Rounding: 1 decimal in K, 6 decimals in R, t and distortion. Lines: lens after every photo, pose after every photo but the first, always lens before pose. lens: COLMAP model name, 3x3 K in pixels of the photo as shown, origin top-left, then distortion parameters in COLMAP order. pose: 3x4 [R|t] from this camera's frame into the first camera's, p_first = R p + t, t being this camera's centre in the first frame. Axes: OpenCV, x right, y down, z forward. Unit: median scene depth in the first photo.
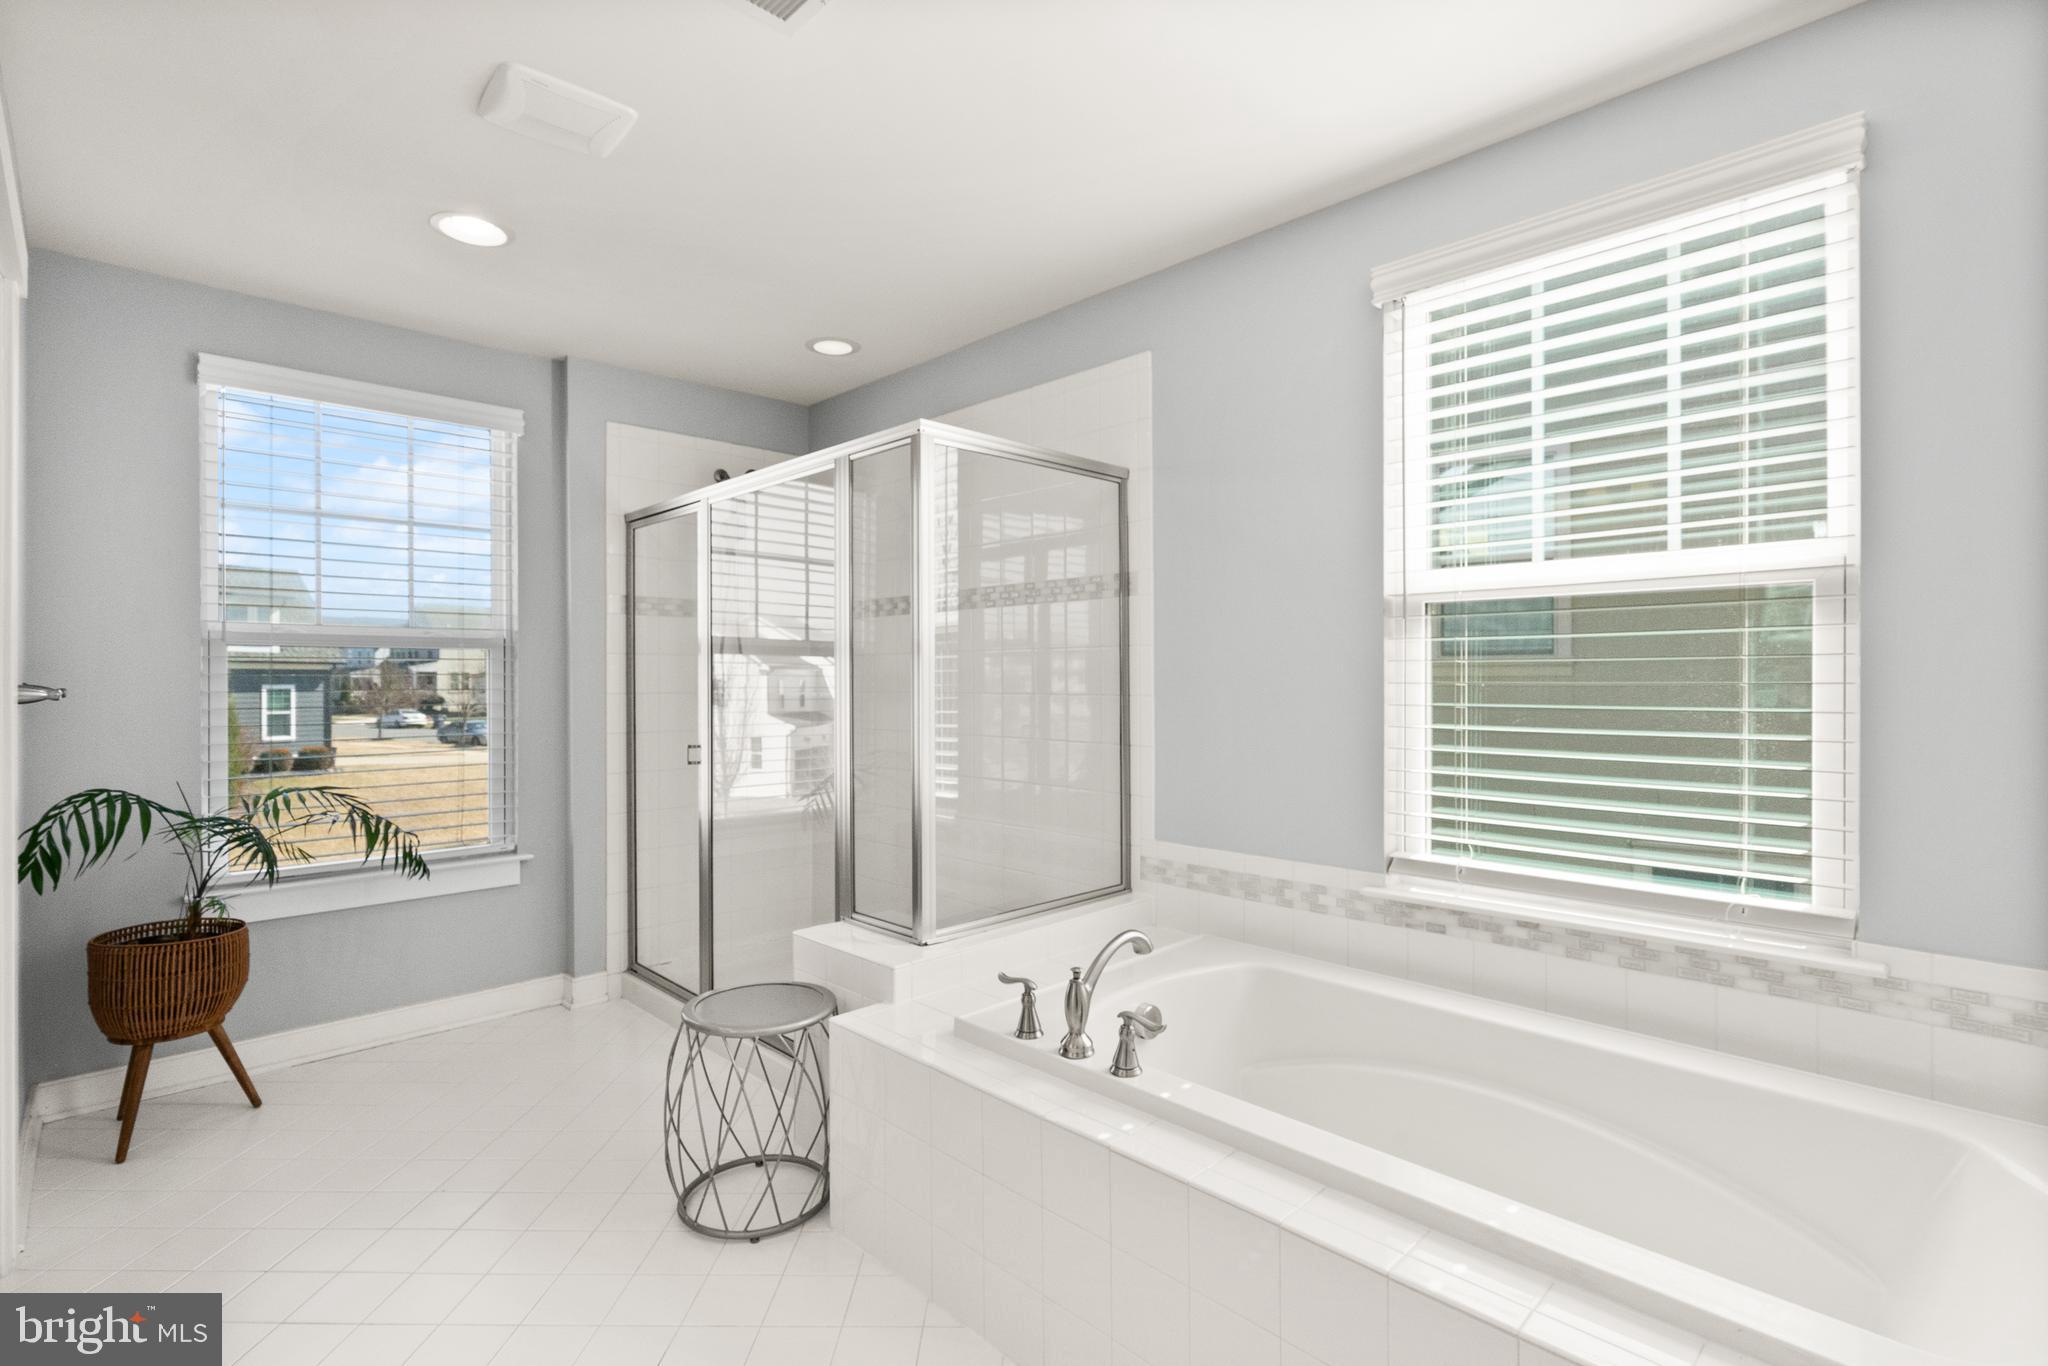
lens RADIAL K [[943.6, 0, 1011.8], [0, 943.6, 680.2], [0, 0, 1]] dist [-0.004781, -0.000605]
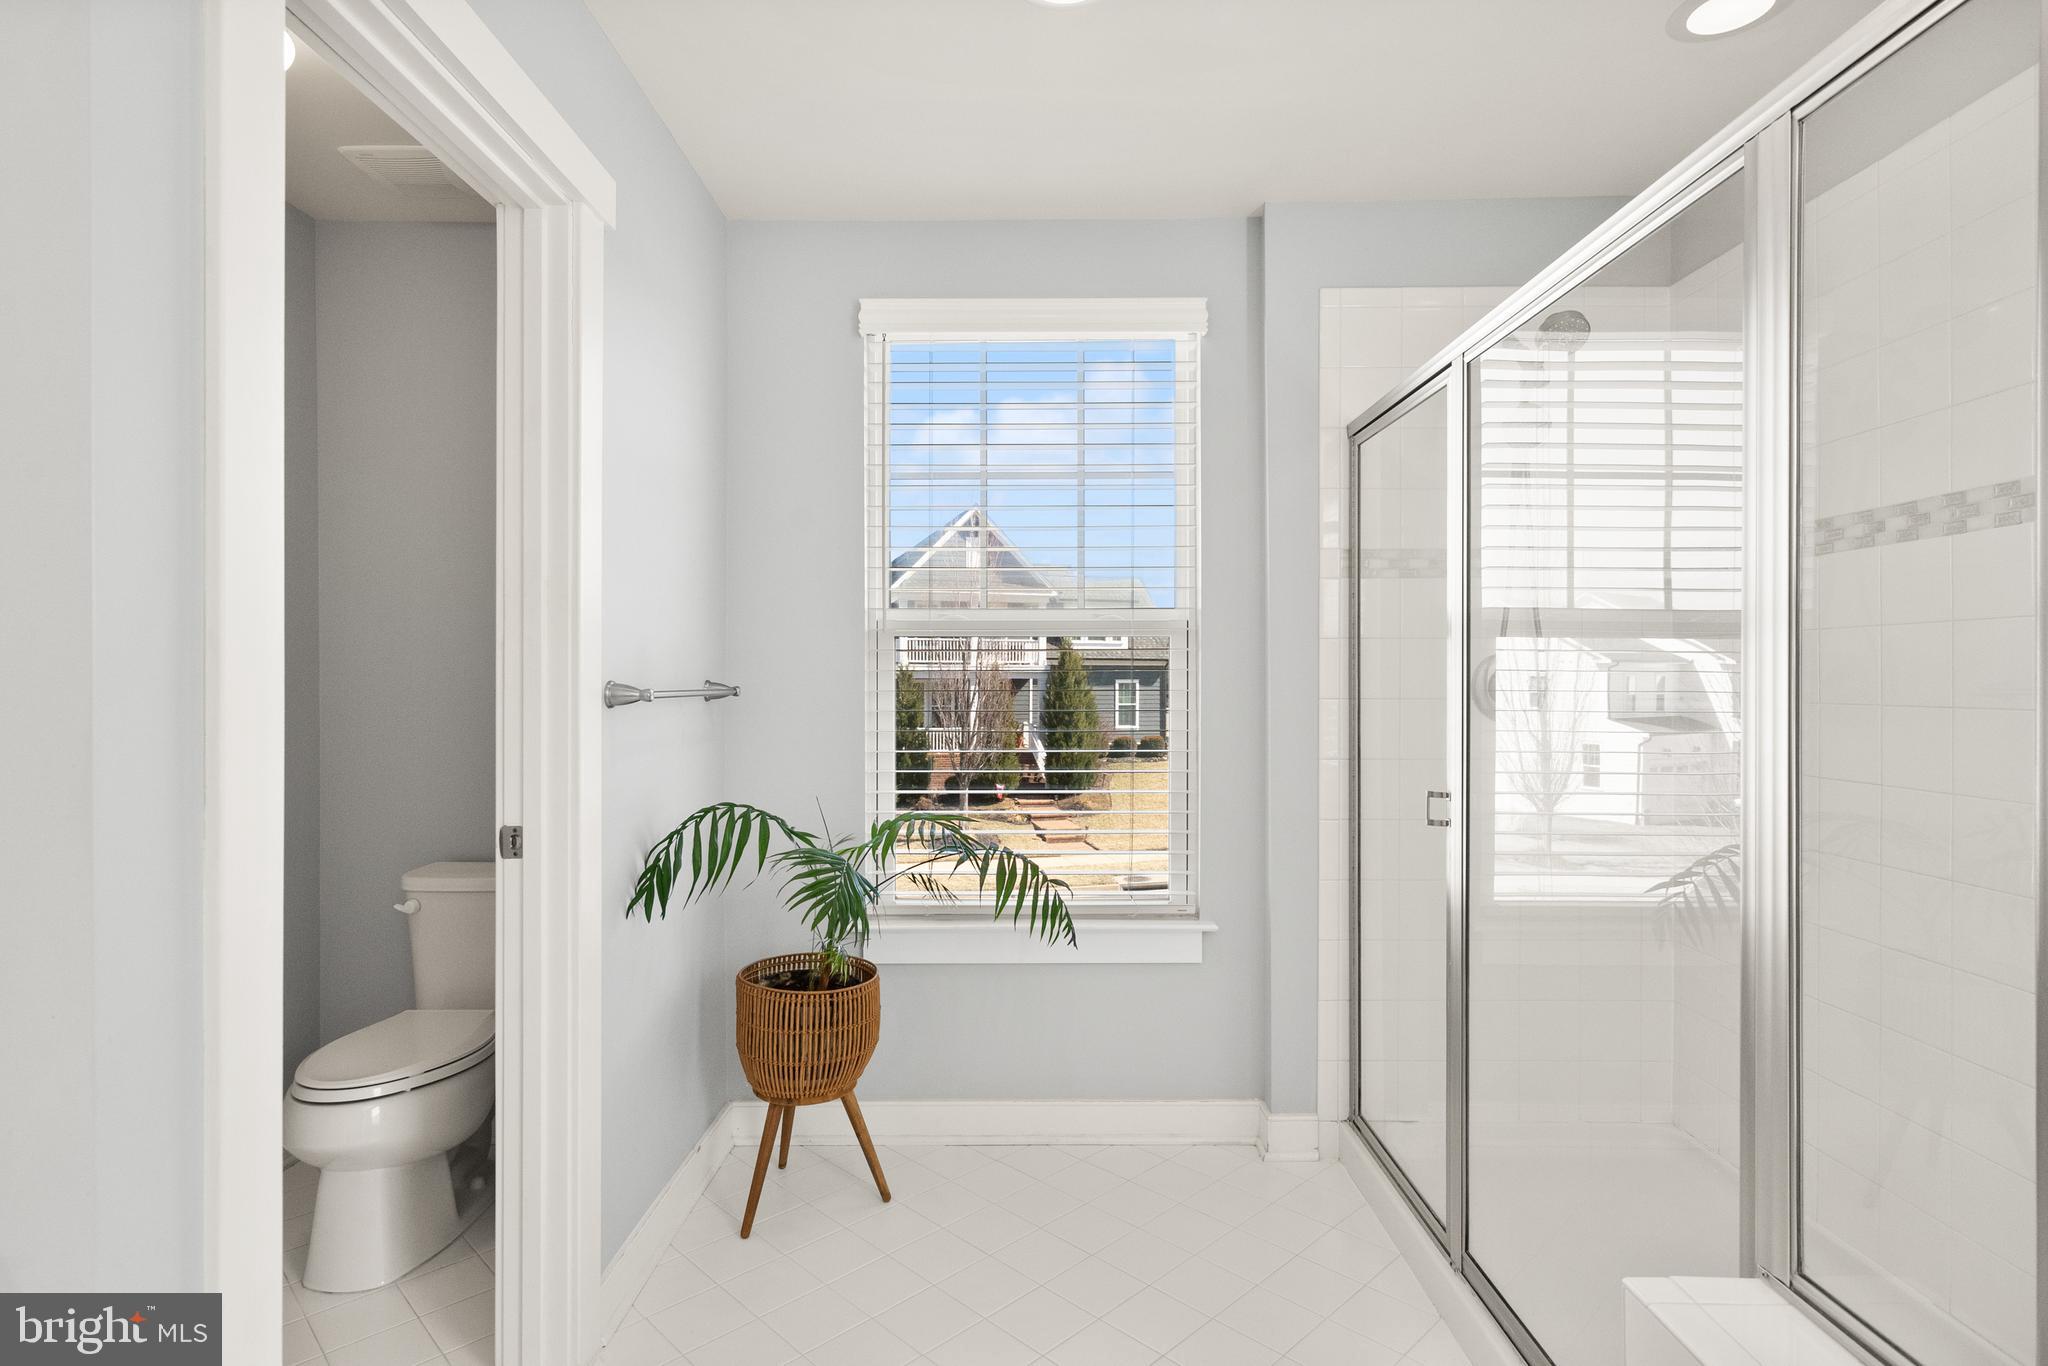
lens RADIAL K [[1031.9, 0, 1027.7], [0, 1031.9, 681.3], [0, 0, 1]] dist [0.003945, 0.001189]
pose [[0.719304, 0.005750, -0.694671, -0.076018], [-0.002202, 0.999980, 0.005997, -0.001834], [0.694692, -0.002784, 0.719302, 0.353956]]
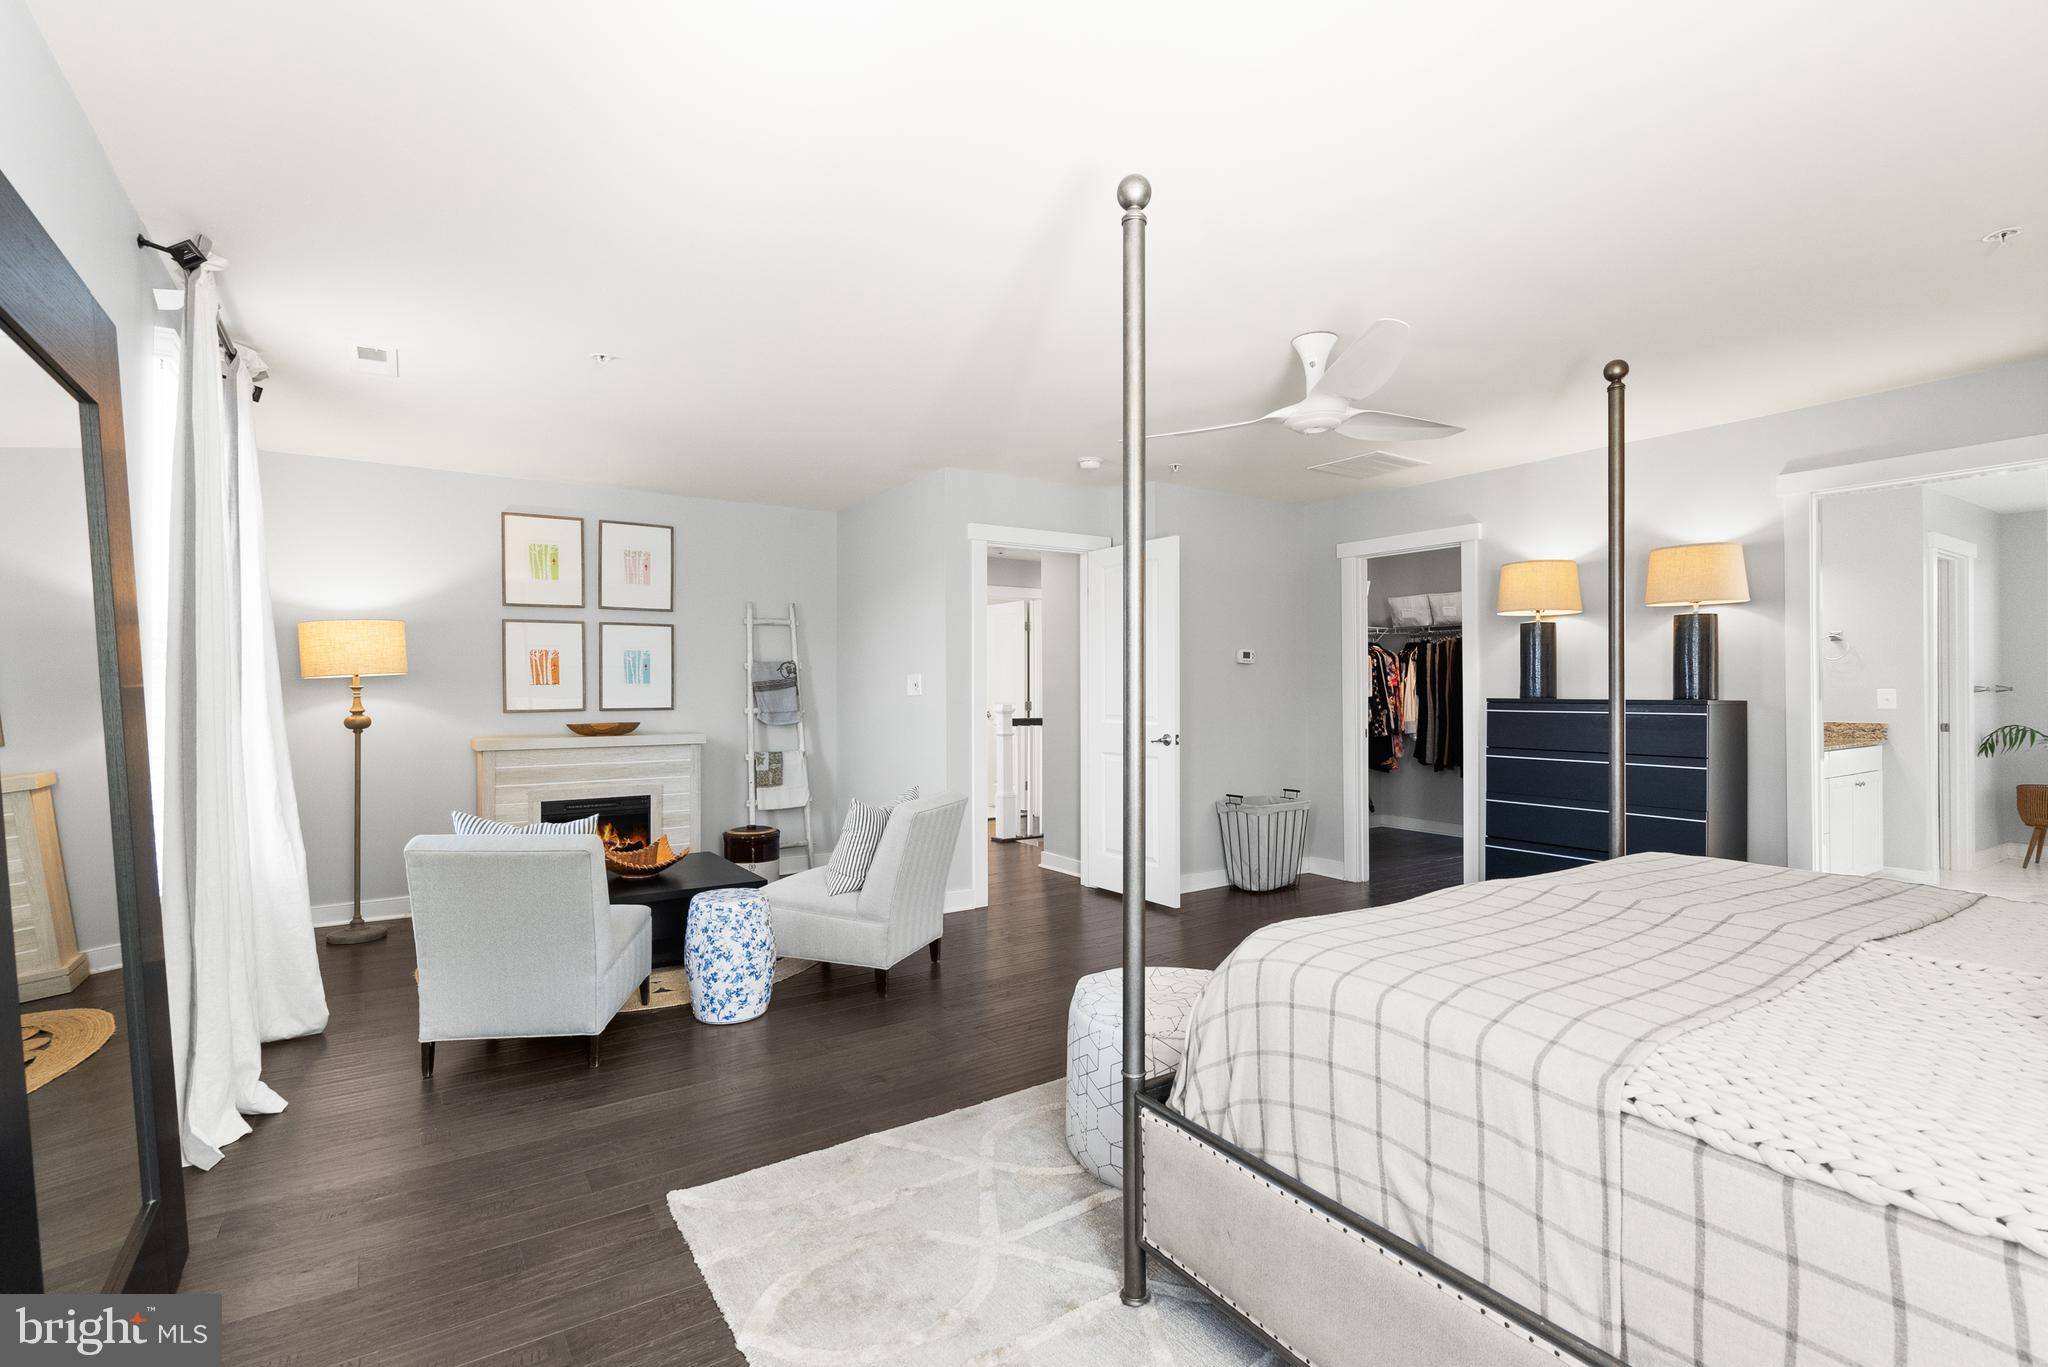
lens RADIAL K [[943.6, 0, 1014.6], [0, 943.6, 679.1], [0, 0, 1]] dist [-0.004781, -0.000605]
pose [[-0.190202, -0.004710, -0.981734, 1.525742], [0.004657, 0.999973, -0.005699, -0.008040], [0.981734, -0.005656, -0.190175, -0.895731]]
